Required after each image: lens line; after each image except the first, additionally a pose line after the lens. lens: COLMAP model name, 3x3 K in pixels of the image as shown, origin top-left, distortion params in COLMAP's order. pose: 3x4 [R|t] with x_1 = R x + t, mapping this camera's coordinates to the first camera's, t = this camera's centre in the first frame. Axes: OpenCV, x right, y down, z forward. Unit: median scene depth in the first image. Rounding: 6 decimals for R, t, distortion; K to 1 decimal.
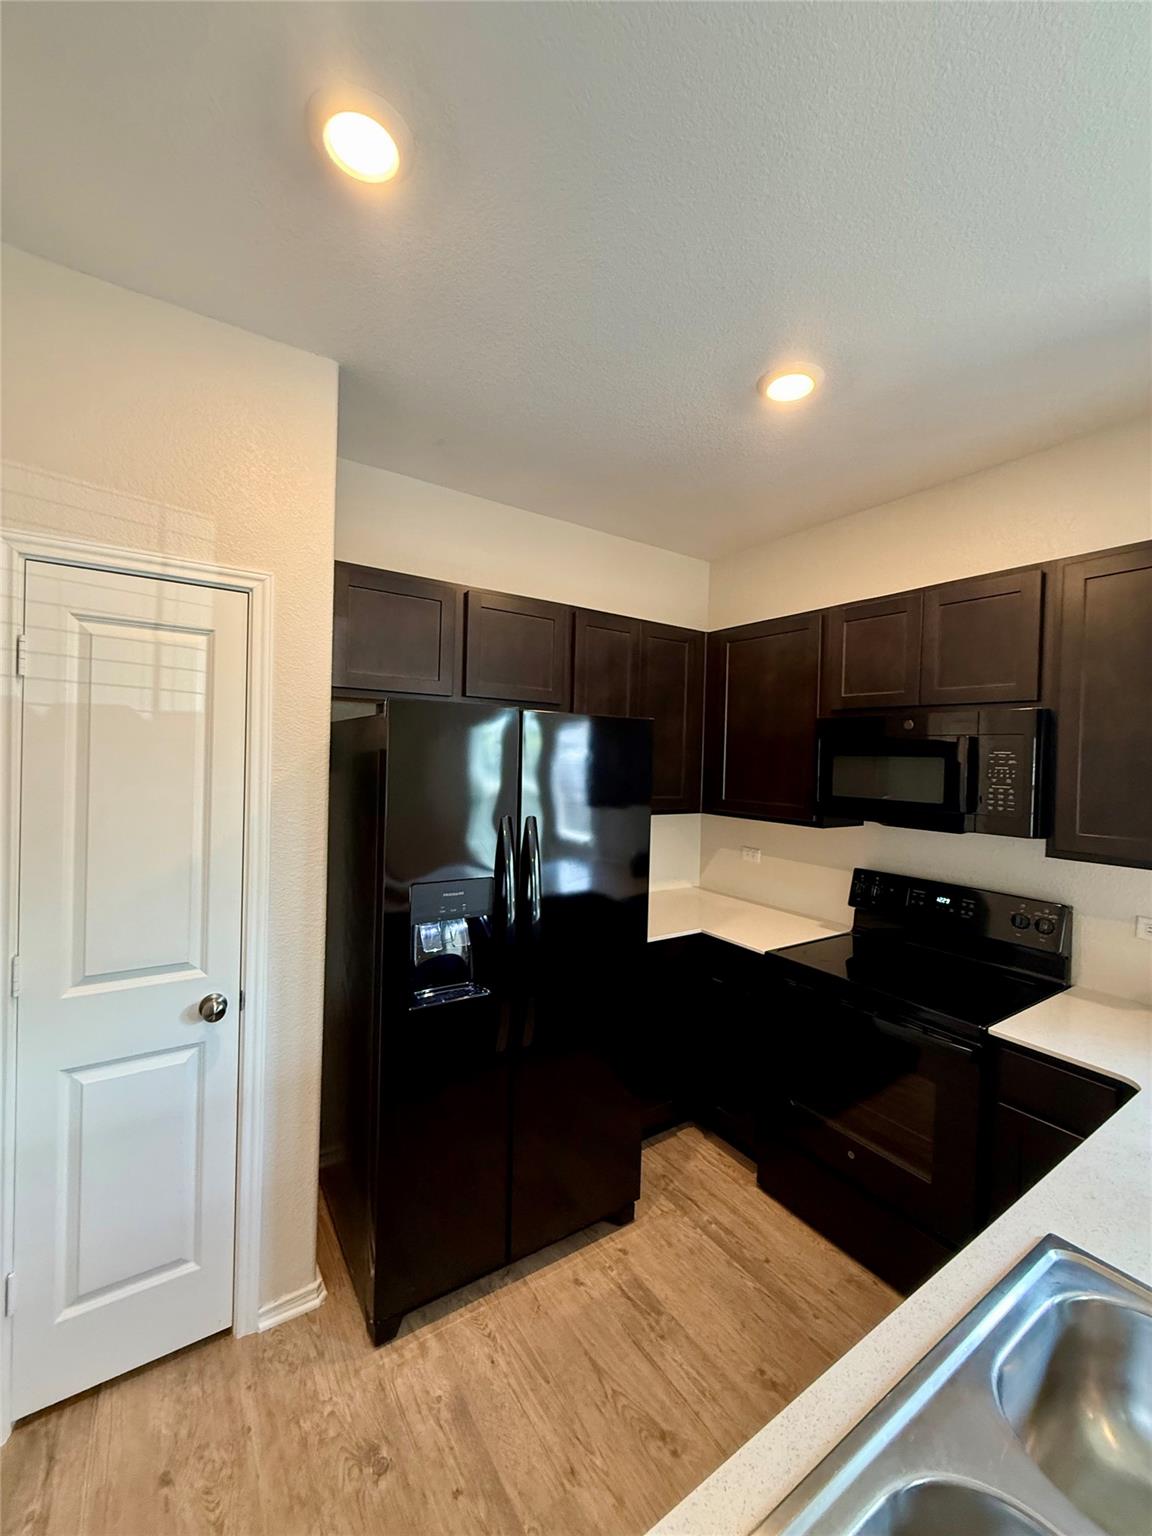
lens RADIAL K [[612.9, 0, 574.9], [0, 612.9, 763.0], [0, 0, 1]] dist [0.000892, 0.000332]
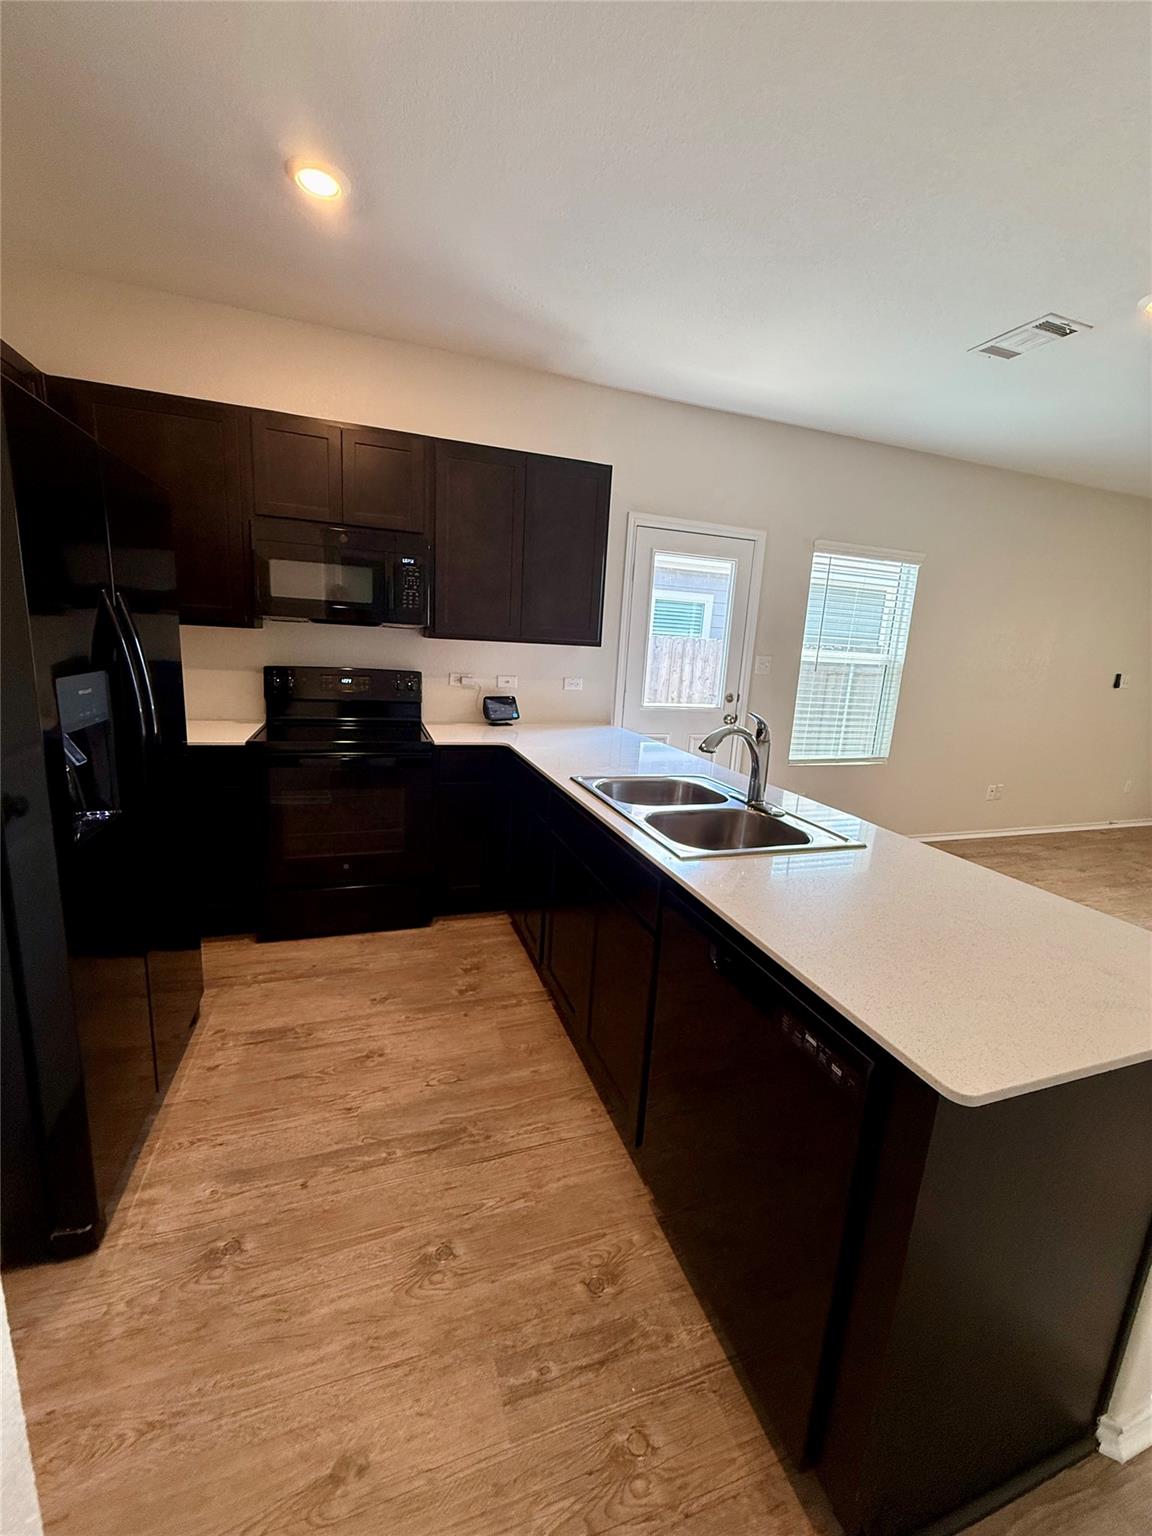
lens RADIAL K [[612.9, 0, 564.8], [0, 612.9, 766.2], [0, 0, 1]] dist [0.000892, 0.000332]
pose [[0.268574, -0.208825, 0.940351, -1.000711], [-0.032238, 0.973723, 0.225444, 0.150706], [-0.962719, -0.090863, 0.254785, 0.313385]]
